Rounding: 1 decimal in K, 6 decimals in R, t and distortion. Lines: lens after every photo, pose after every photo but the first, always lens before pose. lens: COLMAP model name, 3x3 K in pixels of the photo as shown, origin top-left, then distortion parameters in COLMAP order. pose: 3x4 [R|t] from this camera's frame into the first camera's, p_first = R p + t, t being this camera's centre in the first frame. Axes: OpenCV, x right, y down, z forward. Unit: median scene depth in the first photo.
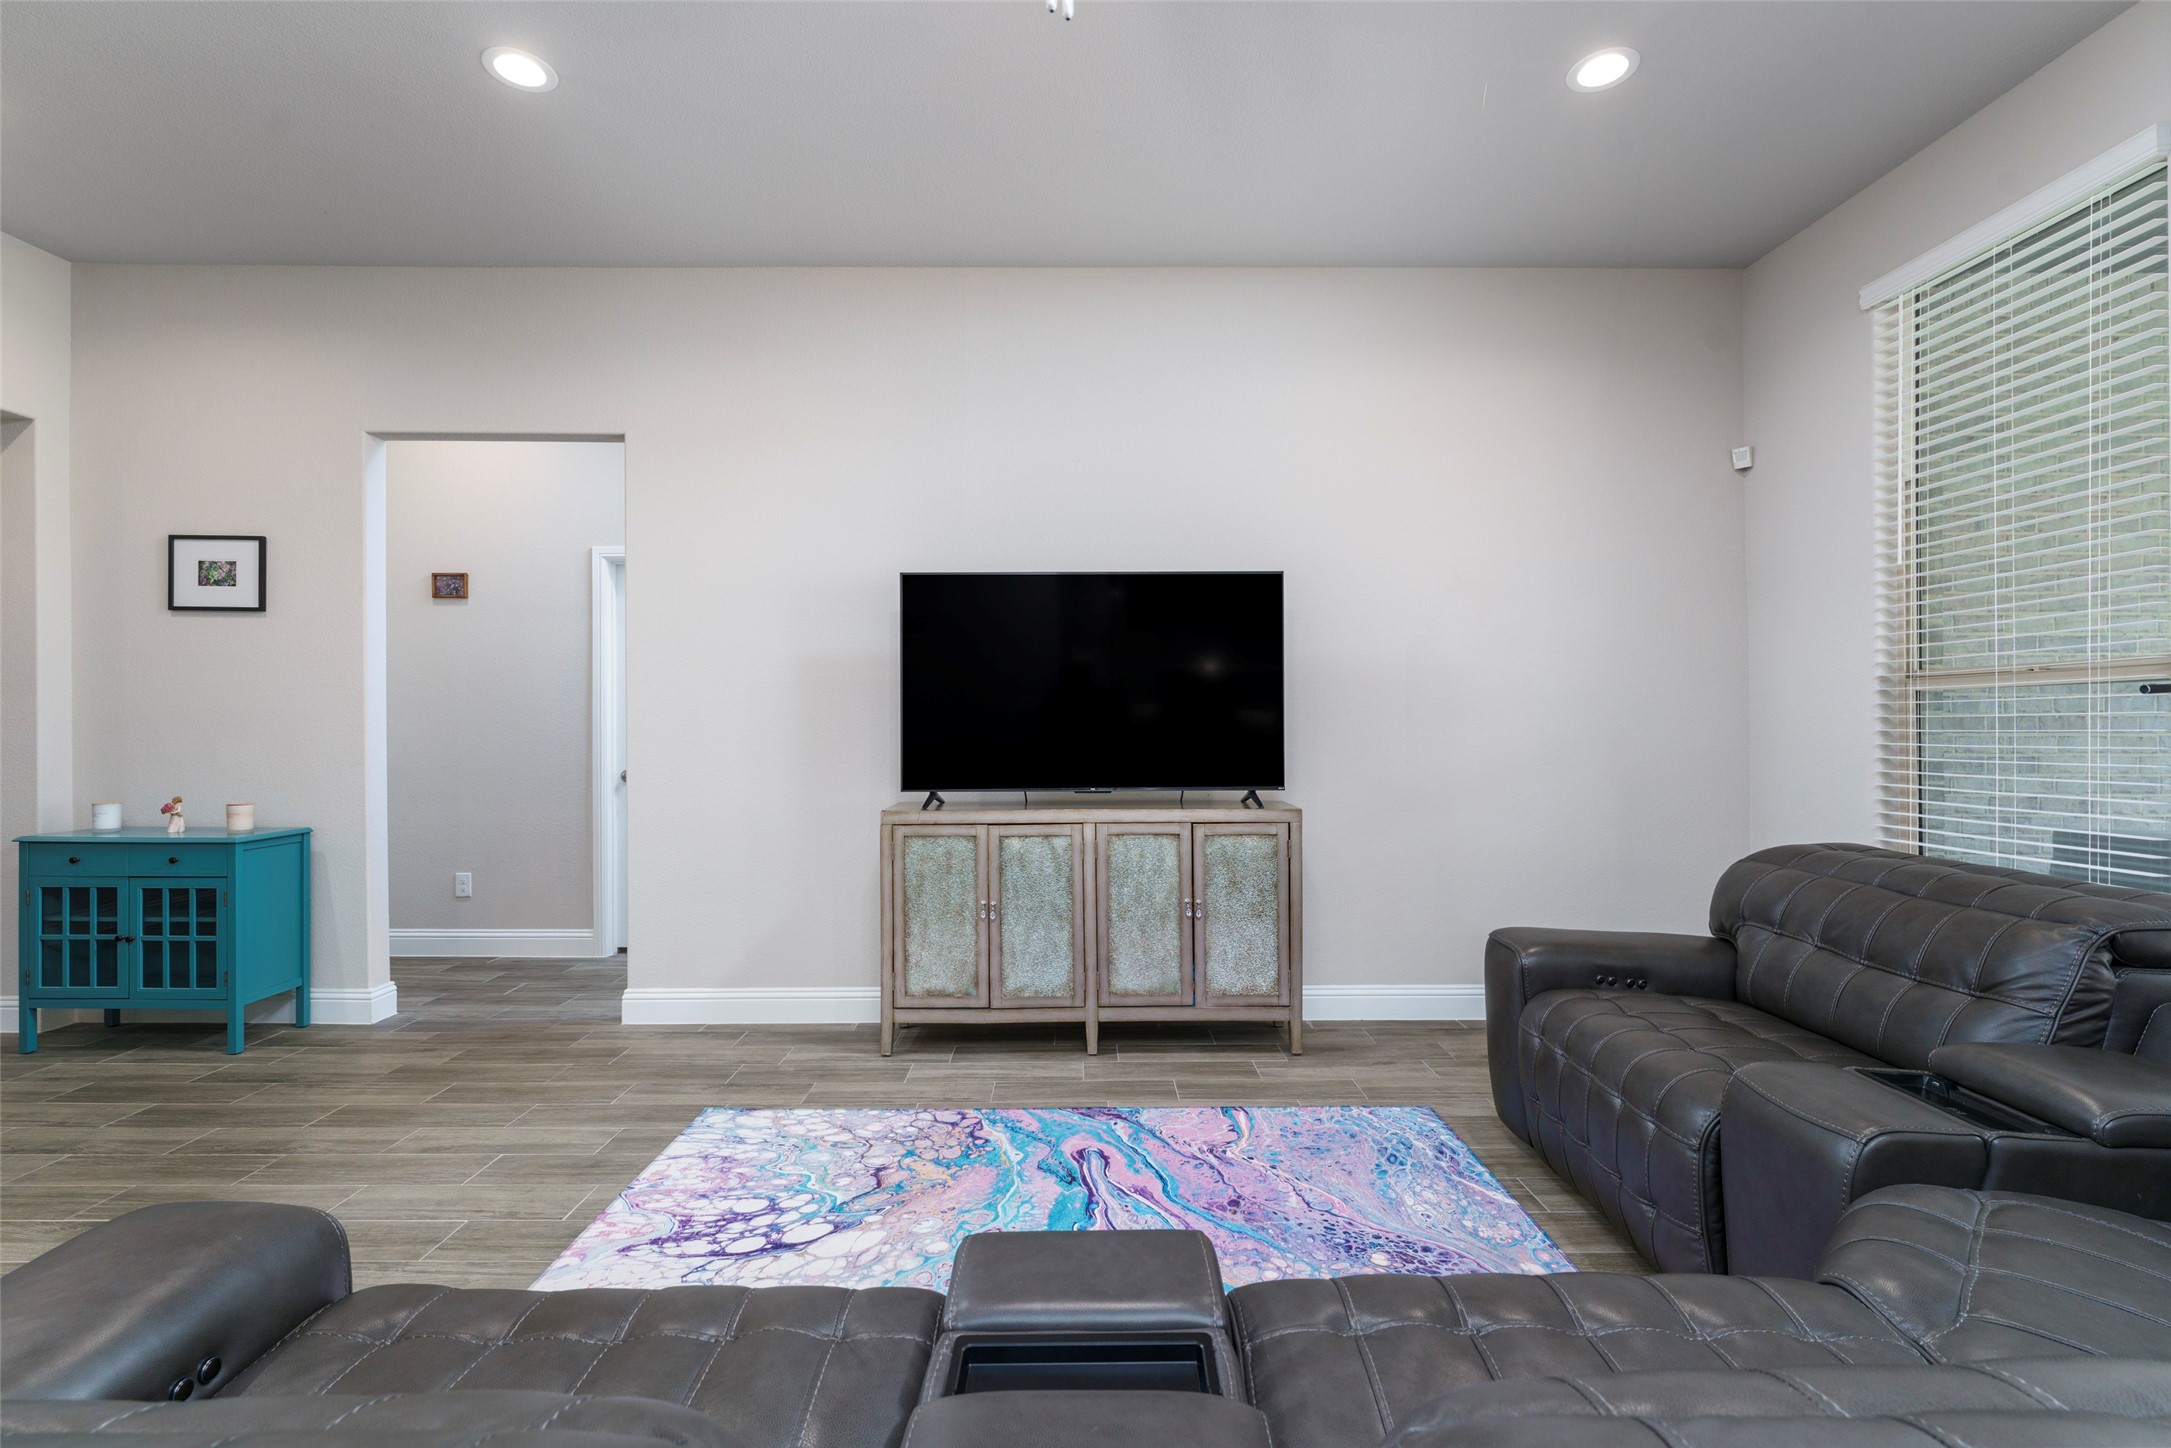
lens RADIAL K [[970.2, 0, 1092.7], [0, 970.2, 729.5], [0, 0, 1]] dist [-0.000221, -0.001430]
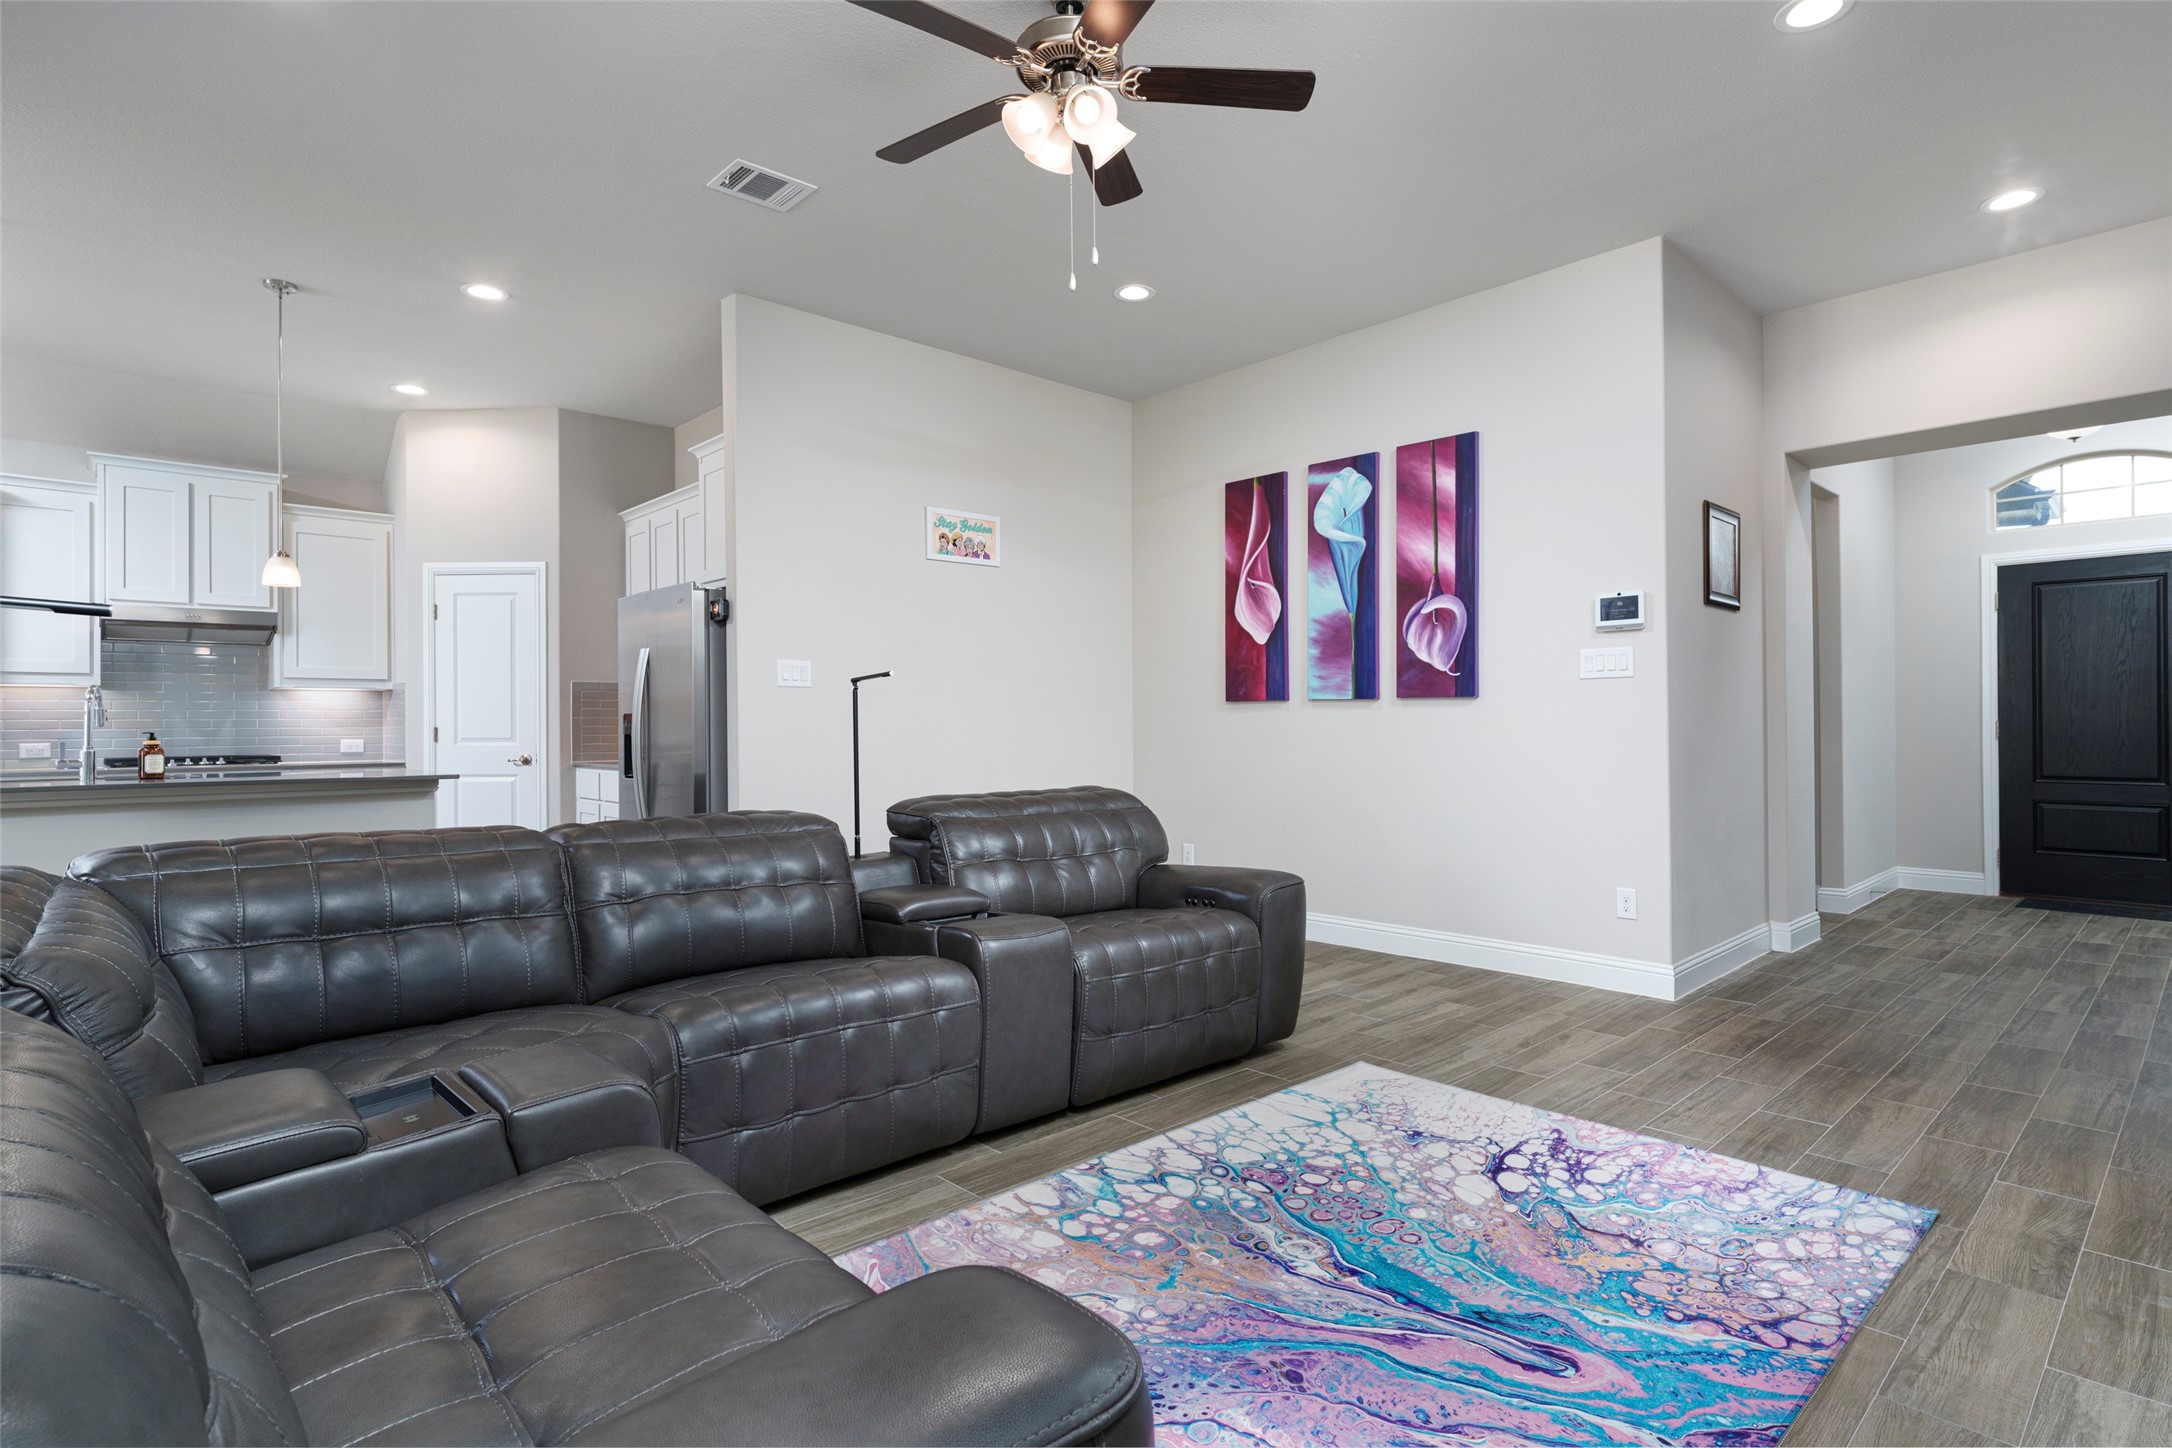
lens RADIAL K [[1079.2, 0, 1090.7], [0, 1079.2, 721.5], [0, 0, 1]] dist [0.005964, -0.000552]
pose [[-0.740617, 0.004271, -0.671914, 0.523298], [0.003237, 0.999991, 0.002789, 0.019951], [0.671920, -0.000109, -0.740624, 1.013698]]
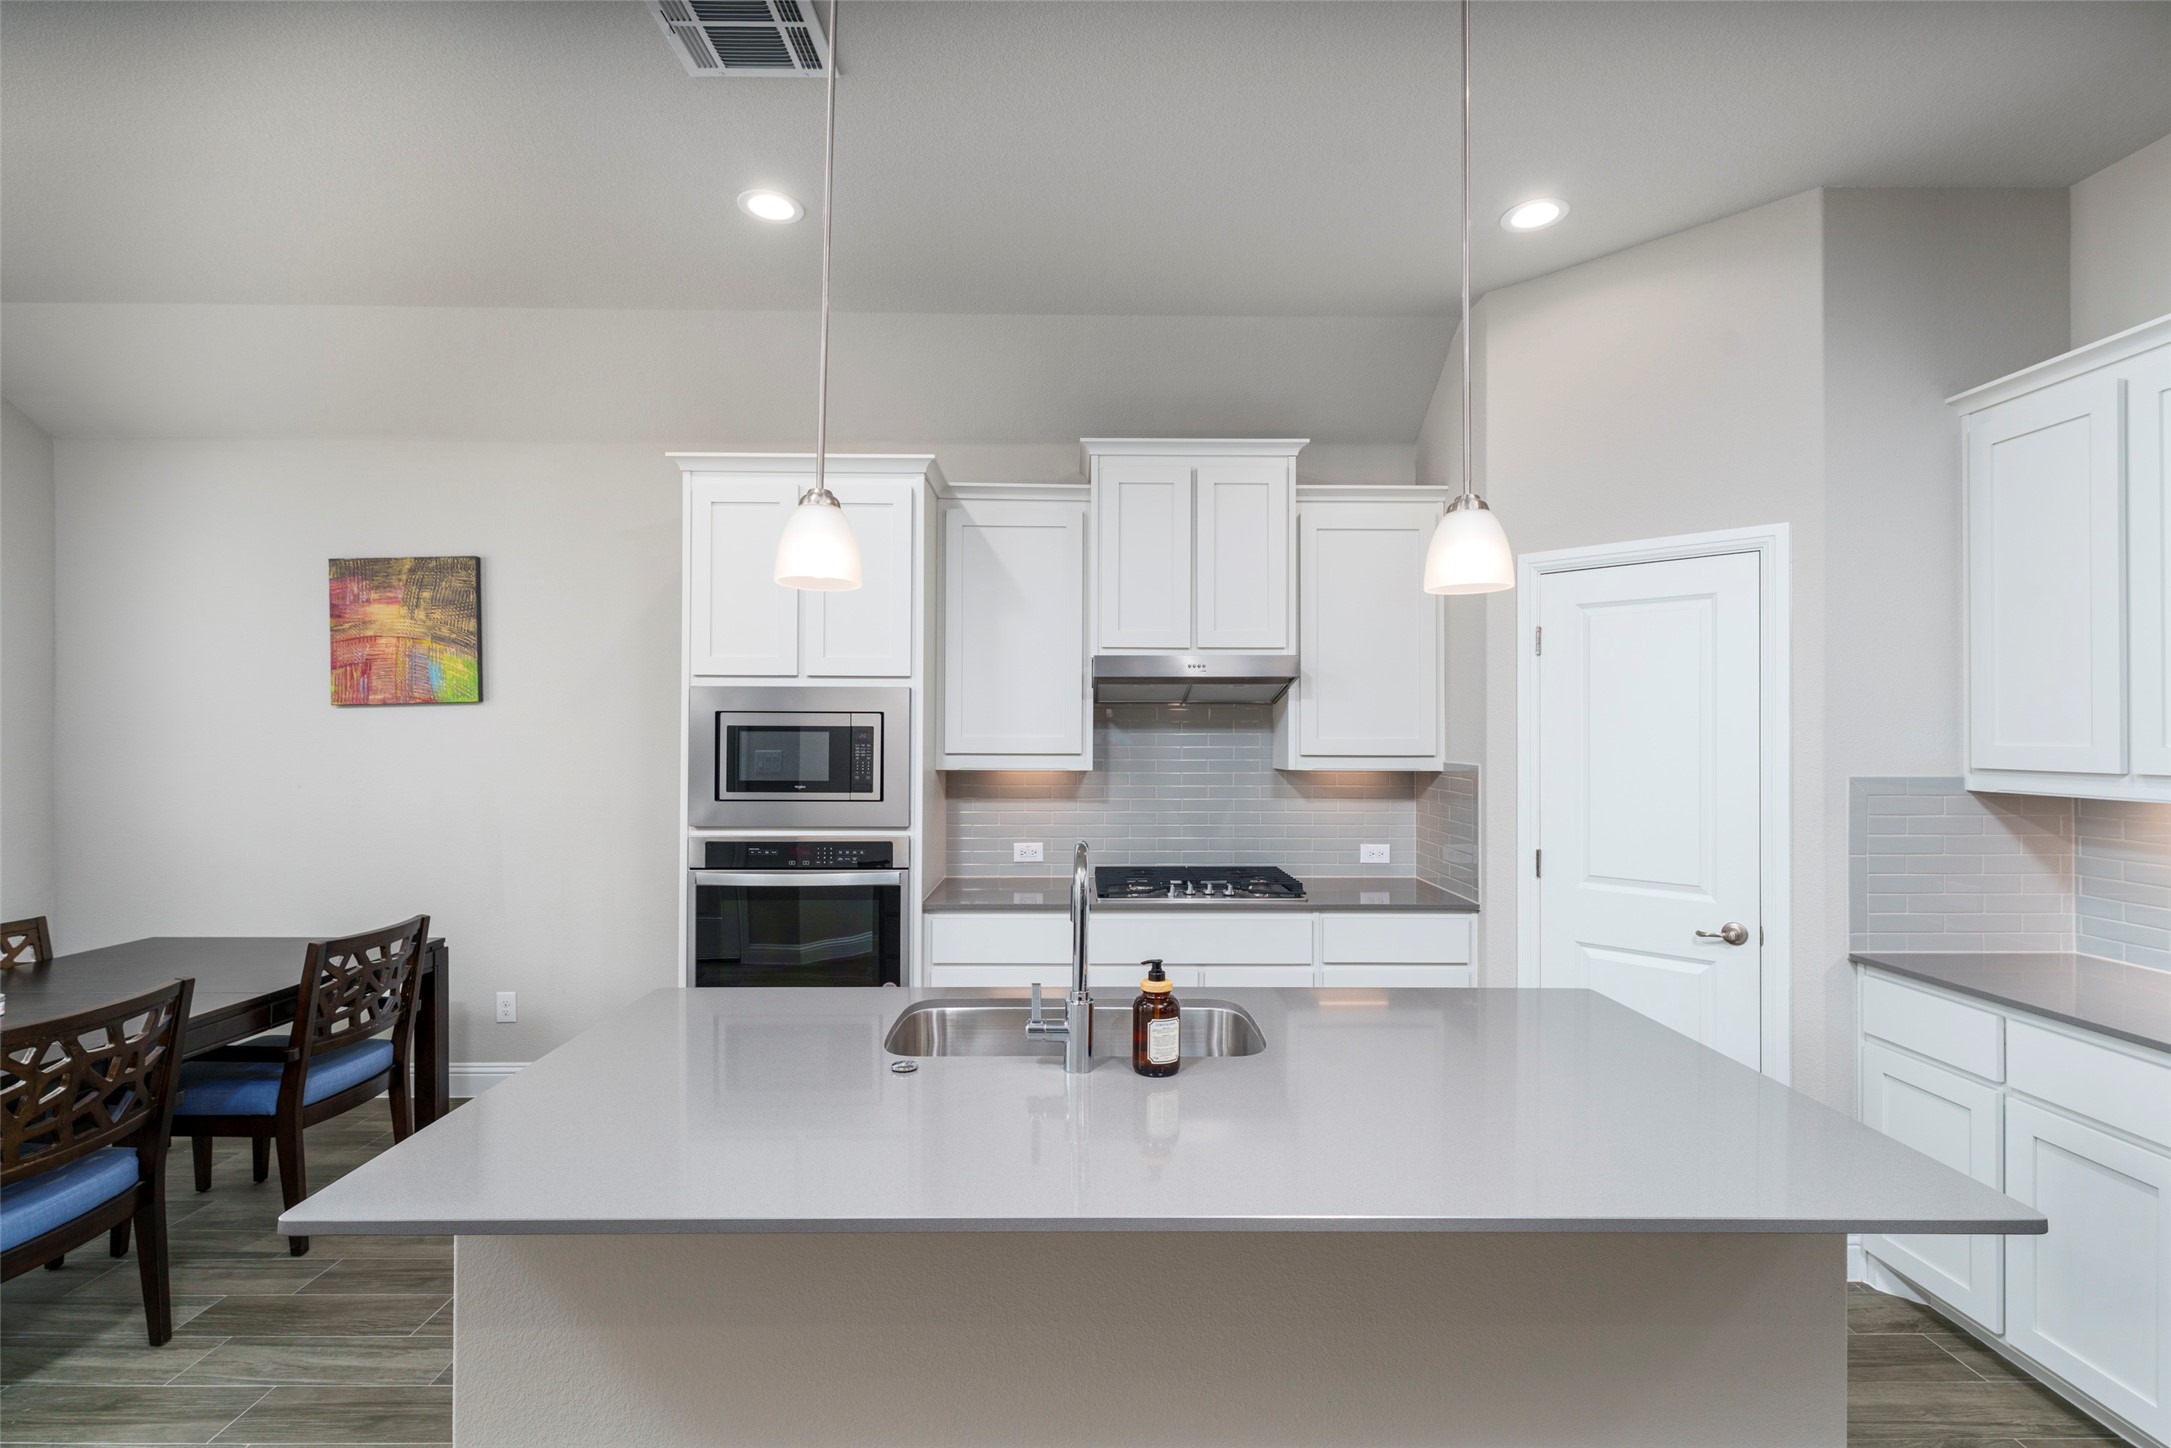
lens RADIAL K [[970.2, 0, 1087.2], [0, 970.2, 728.5], [0, 0, 1]] dist [-0.000221, -0.001430]
pose [[-0.999997, -0.000665, 0.002534, 0.534705], [-0.000647, 0.999974, 0.007165, -0.092515], [-0.002539, 0.007163, -0.999971, -0.224641]]
